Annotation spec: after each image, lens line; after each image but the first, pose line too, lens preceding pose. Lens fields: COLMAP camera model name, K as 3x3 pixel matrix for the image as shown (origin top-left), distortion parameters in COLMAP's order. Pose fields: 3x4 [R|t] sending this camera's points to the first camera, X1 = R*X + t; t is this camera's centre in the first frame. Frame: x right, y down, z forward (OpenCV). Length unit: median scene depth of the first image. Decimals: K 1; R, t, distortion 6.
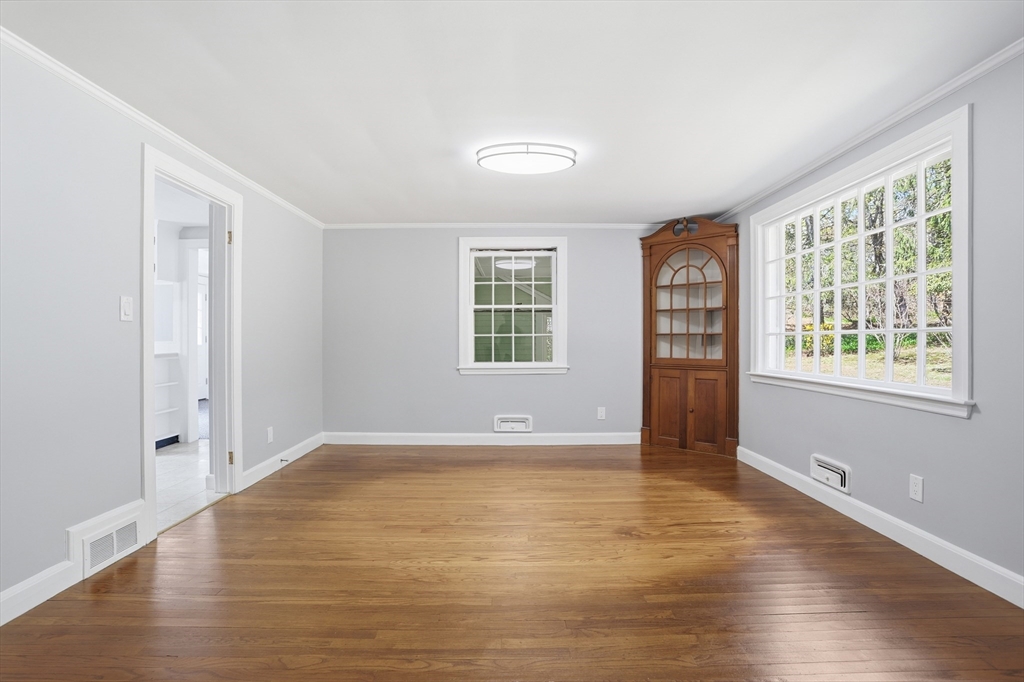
lens RADIAL K [[500.2, 0, 514.6], [0, 500.2, 341.9], [0, 0, 1]] dist [-0.088830, 0.042417]
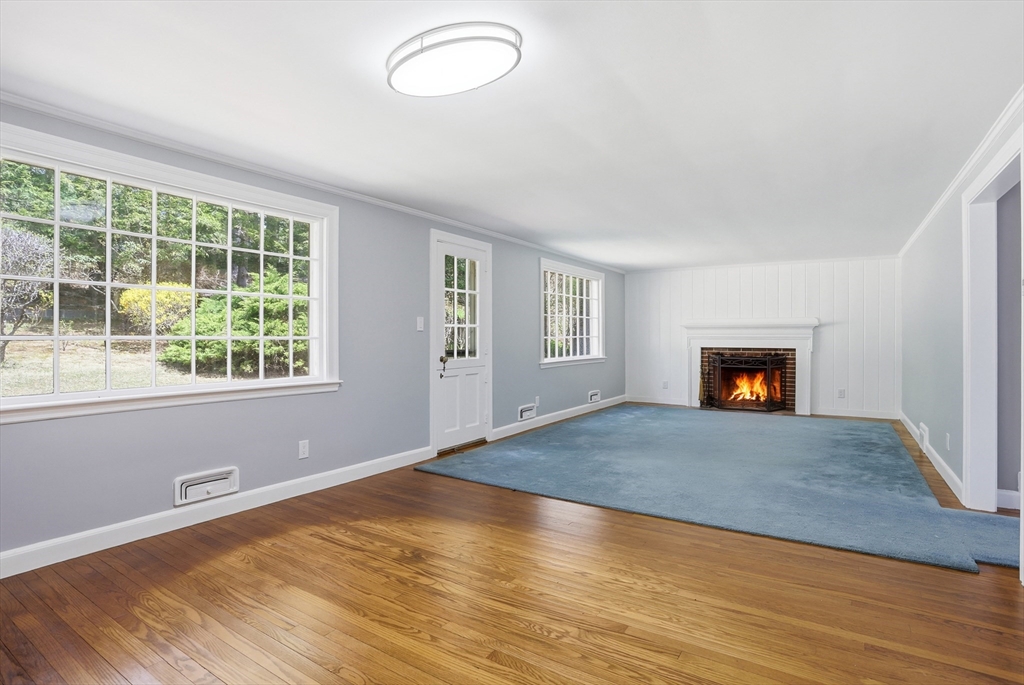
lens RADIAL K [[515.8, 0, 509.0], [0, 515.8, 339.6], [0, 0, 1]] dist [-0.074920, 0.032692]
pose [[-0.831161, -0.001523, 0.556030, -0.462579], [0.001589, 0.999986, 0.005115, -0.025370], [-0.556029, 0.005135, -0.831147, 1.747422]]
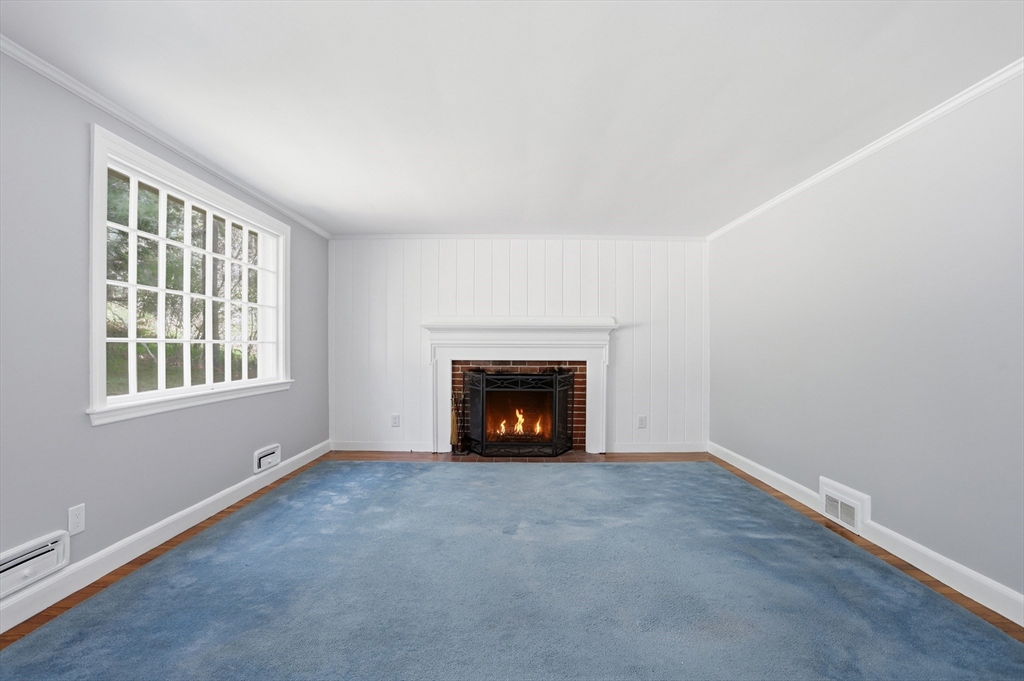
lens RADIAL K [[499.1, 0, 521.5], [0, 499.1, 349.8], [0, 0, 1]] dist [-0.081591, 0.032570]
pose [[-0.999995, -0.001926, -0.002556, 0.032624], [-0.001944, 0.999972, 0.007263, -0.015566], [0.002542, 0.007268, -0.999970, 0.441222]]
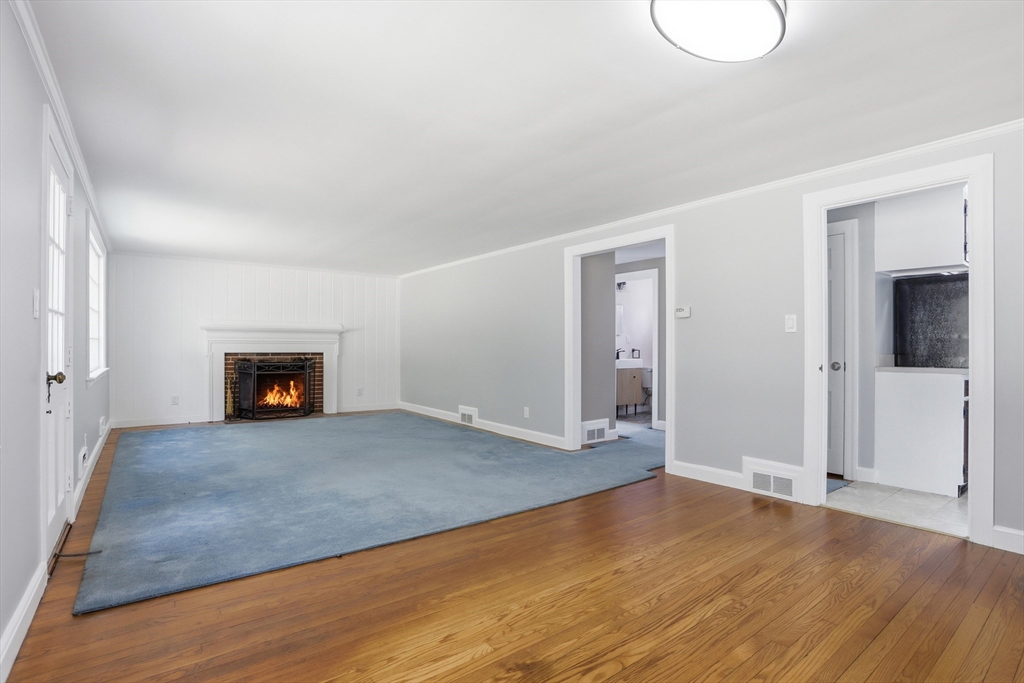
lens RADIAL K [[500.2, 0, 514.6], [0, 500.2, 342.4], [0, 0, 1]] dist [-0.088830, 0.042417]
pose [[-0.801479, -0.005900, -0.597994, 0.614307], [-0.002825, 0.999978, -0.006079, -0.004775], [0.598016, -0.003183, -0.801478, 1.509473]]
